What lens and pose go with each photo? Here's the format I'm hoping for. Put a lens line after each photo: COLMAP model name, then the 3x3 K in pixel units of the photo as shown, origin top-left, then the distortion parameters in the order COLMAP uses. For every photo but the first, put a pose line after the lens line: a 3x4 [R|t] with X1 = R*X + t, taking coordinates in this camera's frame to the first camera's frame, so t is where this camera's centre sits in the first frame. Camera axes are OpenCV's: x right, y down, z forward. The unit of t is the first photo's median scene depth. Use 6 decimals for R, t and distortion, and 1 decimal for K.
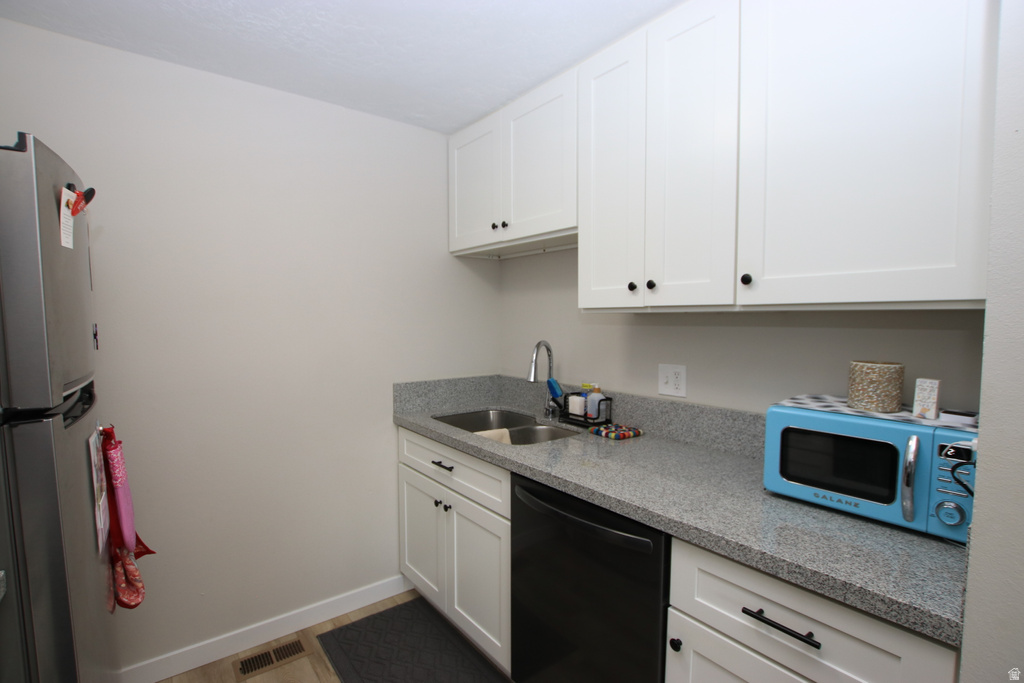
lens RADIAL K [[484.2, 0, 509.8], [0, 484.2, 355.2], [0, 0, 1]] dist [-0.015608, 0.000502]
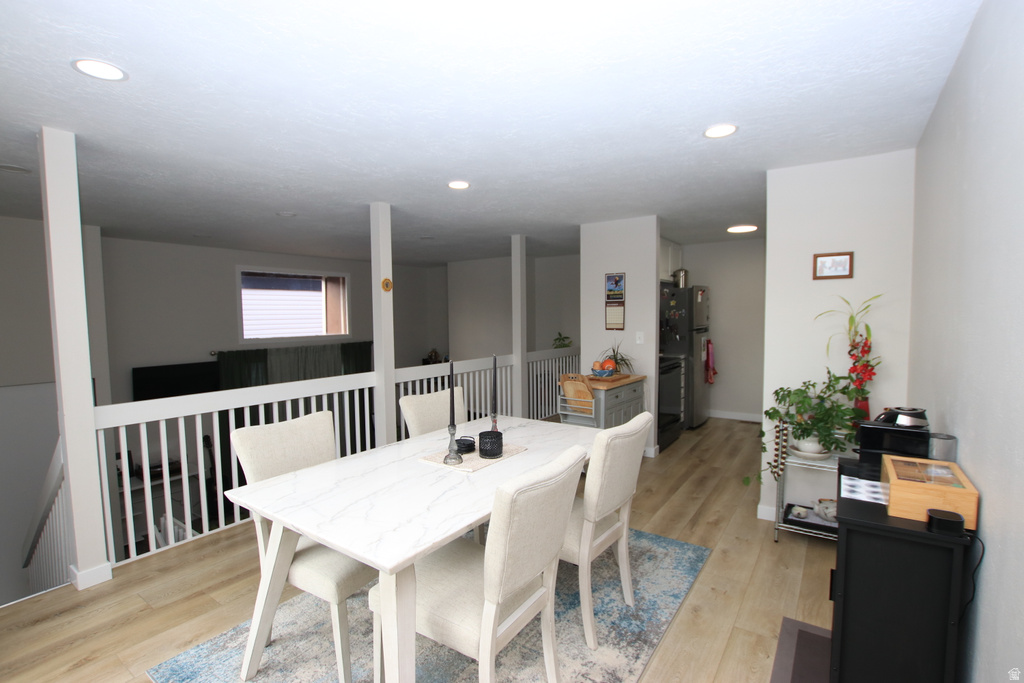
lens RADIAL K [[484.2, 0, 509.8], [0, 484.2, 355.2], [0, 0, 1]] dist [-0.015608, 0.000502]
pose [[0.306394, 0.073768, -0.949042, 1.870569], [-0.058201, 0.996579, 0.058673, 0.096231], [0.950124, 0.037258, 0.309639, -1.393670]]
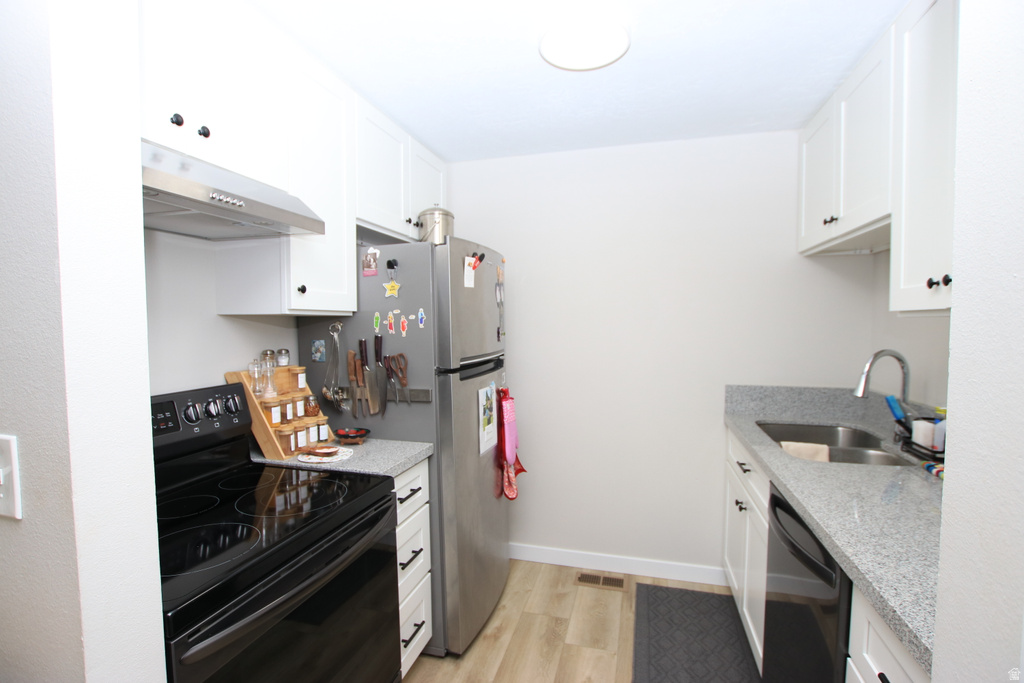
lens RADIAL K [[484.2, 0, 509.8], [0, 484.2, 355.2], [0, 0, 1]] dist [-0.015608, 0.000502]
pose [[0.600695, 0.051595, -0.797812, 0.360104], [-0.056091, 0.998176, 0.022321, -0.002994], [0.797508, 0.031342, 0.602494, -0.013997]]
